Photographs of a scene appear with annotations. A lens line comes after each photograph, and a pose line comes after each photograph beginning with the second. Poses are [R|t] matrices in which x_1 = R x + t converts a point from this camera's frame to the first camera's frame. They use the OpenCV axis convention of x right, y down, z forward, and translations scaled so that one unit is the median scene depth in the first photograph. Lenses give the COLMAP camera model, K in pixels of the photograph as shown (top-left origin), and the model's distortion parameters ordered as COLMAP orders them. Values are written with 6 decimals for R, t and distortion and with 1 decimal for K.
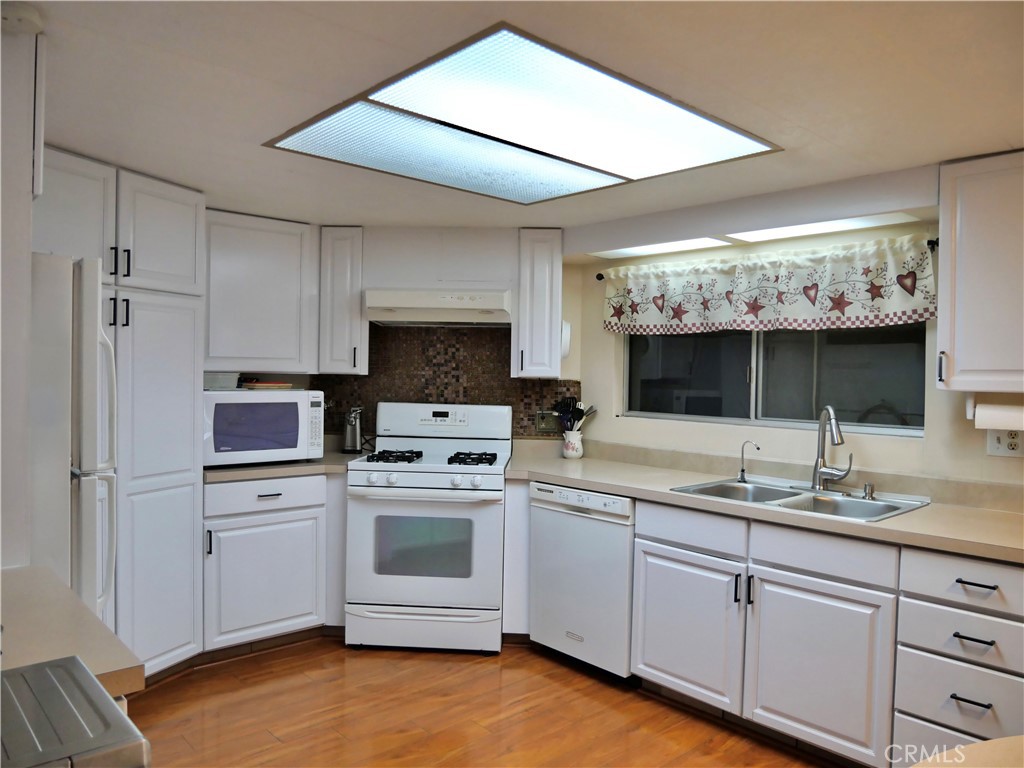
lens RADIAL K [[733.8, 0, 506.6], [0, 733.8, 386.0], [0, 0, 1]] dist [-0.035639, -0.002991]
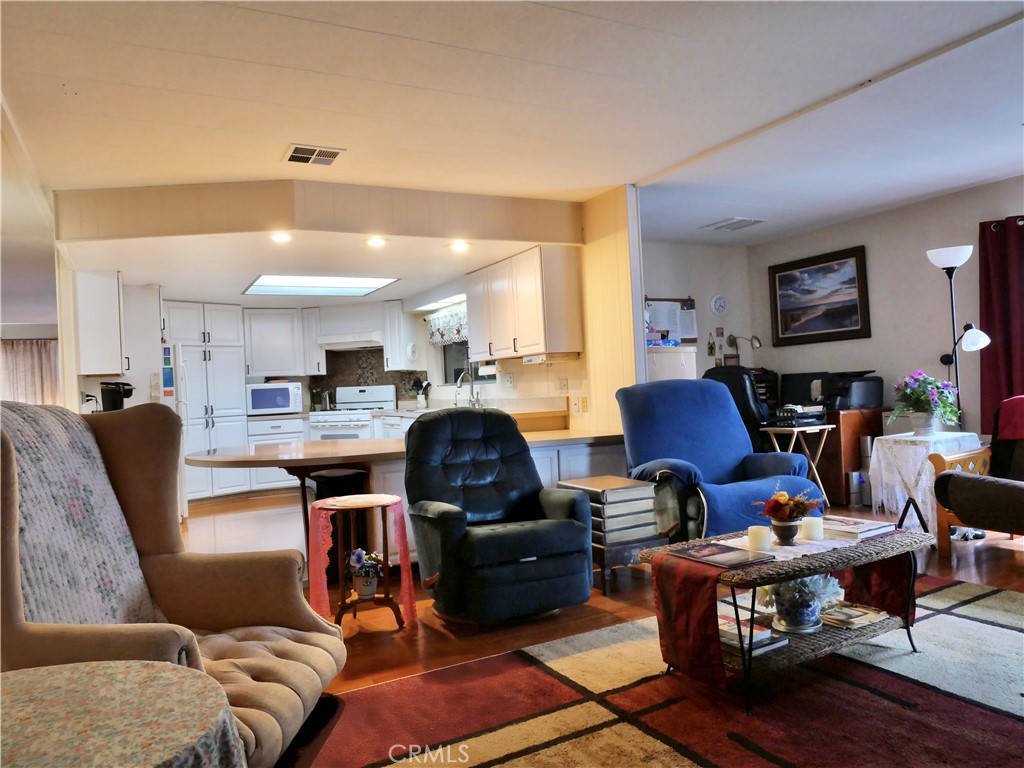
lens RADIAL K [[733.8, 0, 517.3], [0, 733.8, 381.4], [0, 0, 1]] dist [-0.035639, -0.002991]
pose [[0.962465, -0.066105, -0.263232, 0.935436], [0.060316, 0.997728, -0.030022, 0.105250], [0.264619, 0.013018, 0.964265, -0.954524]]
